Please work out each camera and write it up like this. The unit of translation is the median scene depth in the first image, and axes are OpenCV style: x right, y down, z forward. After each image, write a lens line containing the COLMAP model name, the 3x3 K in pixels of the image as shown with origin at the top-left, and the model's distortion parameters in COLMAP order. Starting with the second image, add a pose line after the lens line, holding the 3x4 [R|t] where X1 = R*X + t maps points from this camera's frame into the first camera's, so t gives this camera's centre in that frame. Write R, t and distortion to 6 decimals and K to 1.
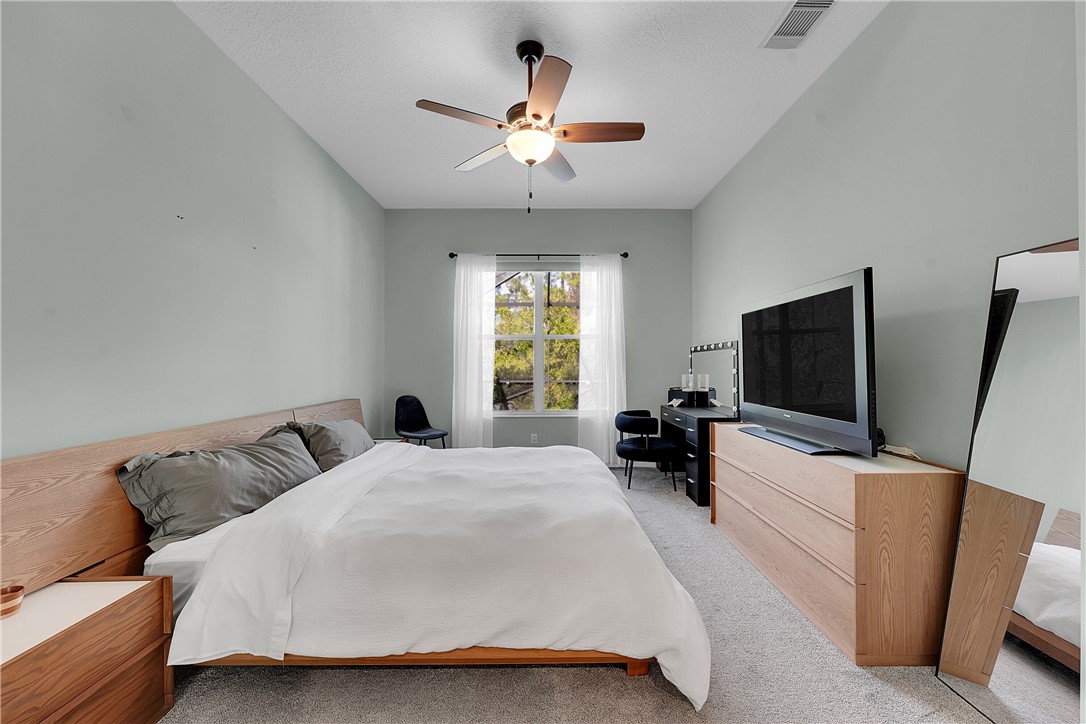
lens RADIAL K [[430.7, 0, 547.4], [0, 430.7, 361.5], [0, 0, 1]] dist [-0.000216, 0.000223]
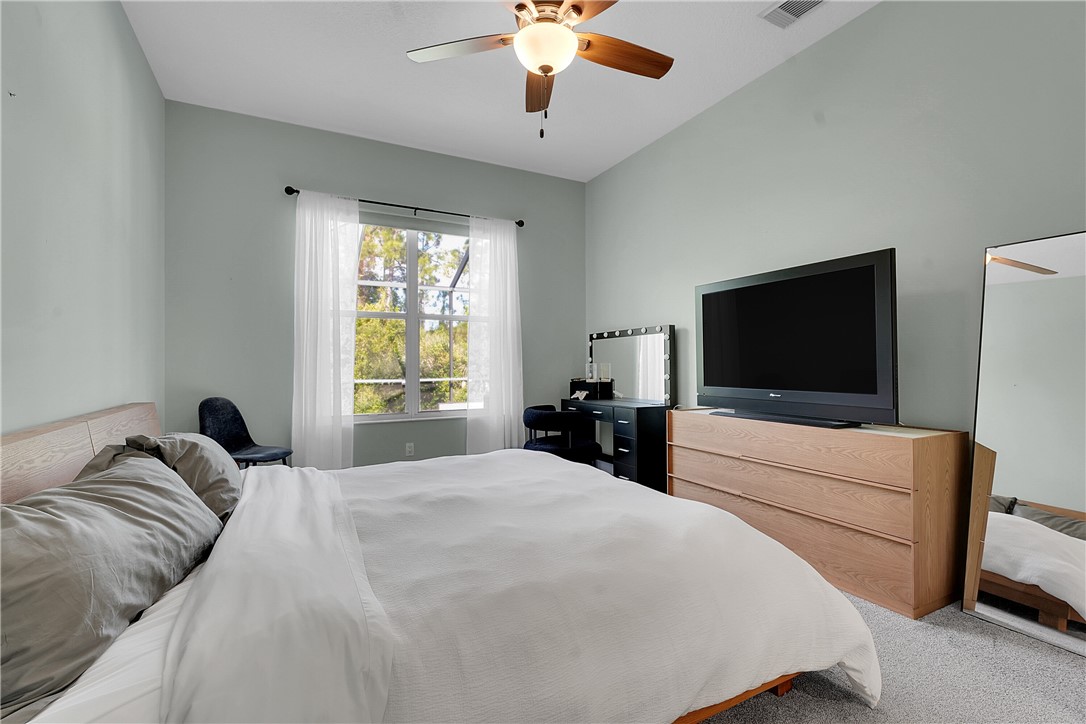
lens RADIAL K [[489.2, 0, 543.3], [0, 489.2, 369.7], [0, 0, 1]] dist [0.001283, -0.000370]
pose [[0.889633, -0.007911, 0.456608, -0.301020], [0.001178, 0.999886, 0.015029, 0.034830], [-0.456675, -0.012832, 0.889541, 0.168844]]
